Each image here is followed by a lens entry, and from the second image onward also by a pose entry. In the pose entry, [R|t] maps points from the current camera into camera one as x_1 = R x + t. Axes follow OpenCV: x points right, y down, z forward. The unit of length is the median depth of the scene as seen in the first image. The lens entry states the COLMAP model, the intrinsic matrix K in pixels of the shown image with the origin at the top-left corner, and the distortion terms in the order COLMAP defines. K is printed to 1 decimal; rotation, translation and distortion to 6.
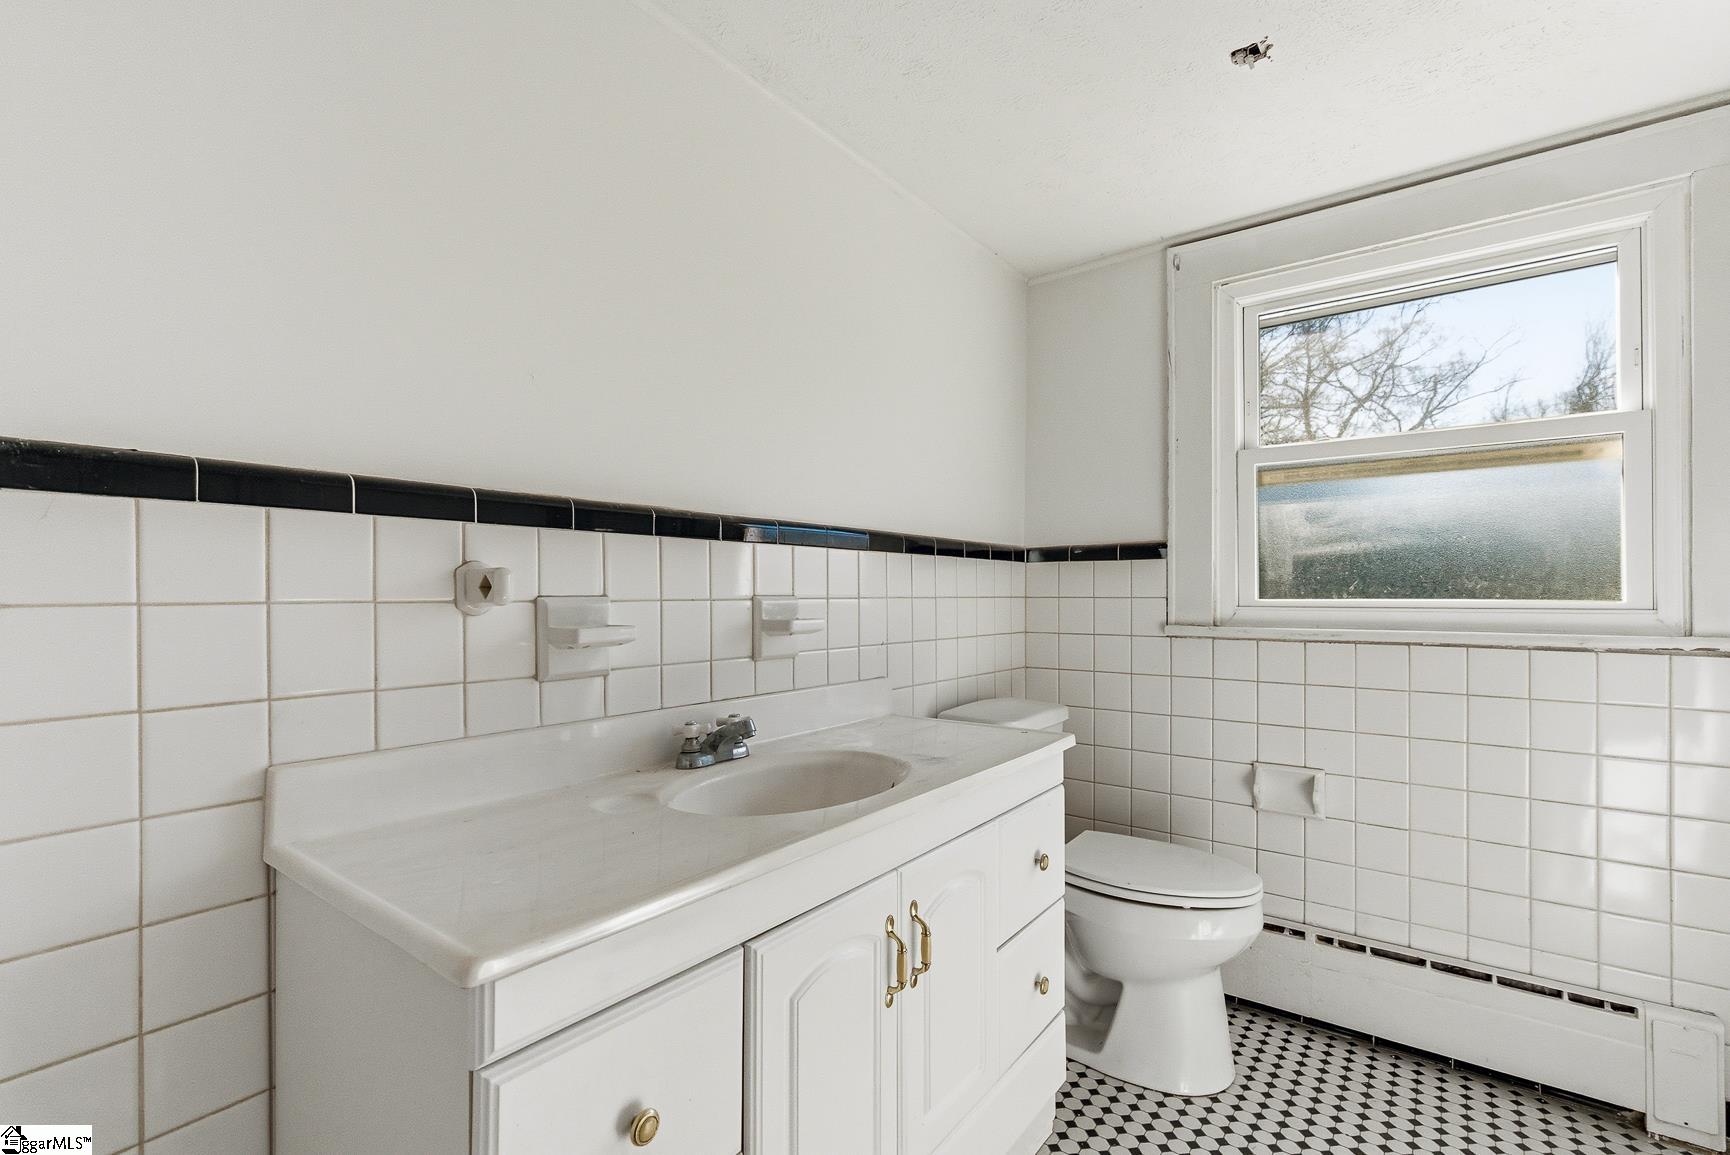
lens RADIAL K [[789.6, 0, 859.1], [0, 789.6, 593.2], [0, 0, 1]] dist [-0.001258, -0.000581]
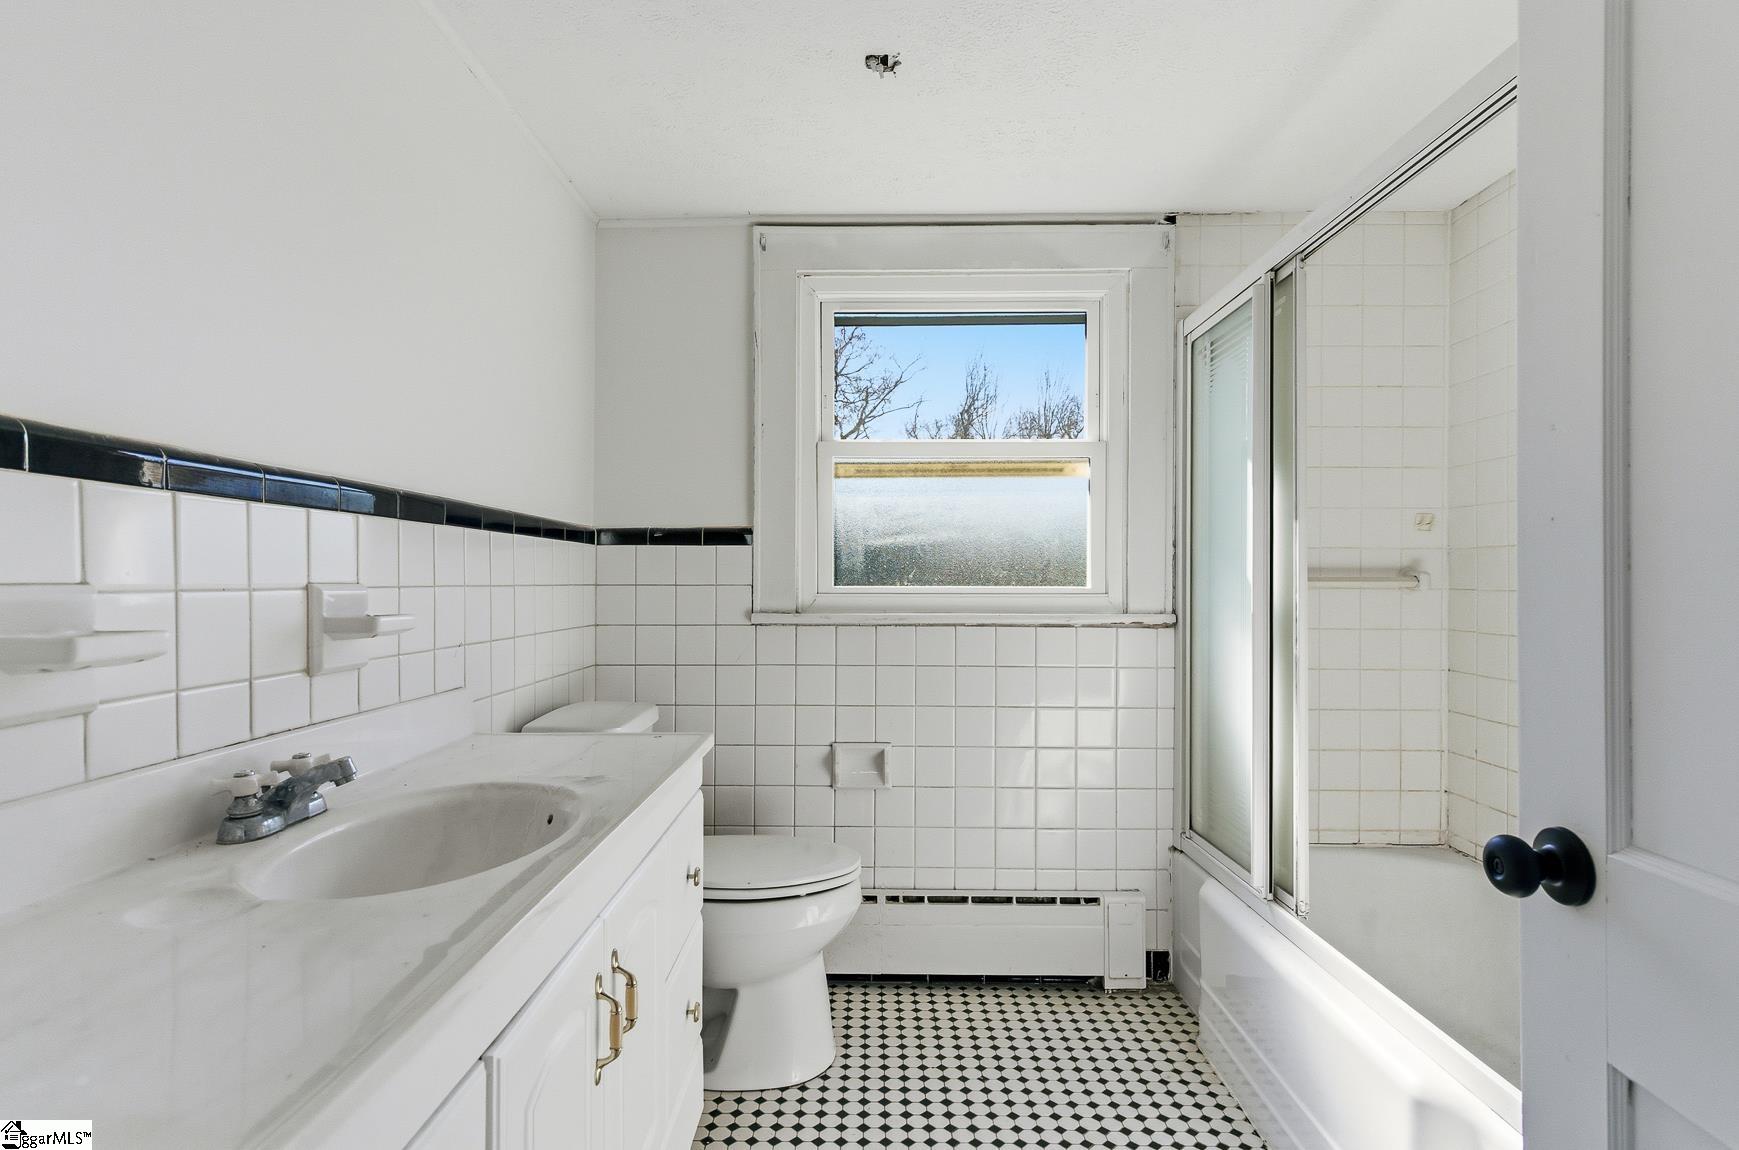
lens RADIAL K [[867.3, 0, 868.4], [0, 867.3, 587.4], [0, 0, 1]] dist [0.003386, -0.000995]
pose [[0.802752, -0.003147, 0.596304, -0.163874], [-0.001731, 0.999970, 0.007607, 0.000133], [-0.596310, -0.007138, 0.802723, 0.067343]]
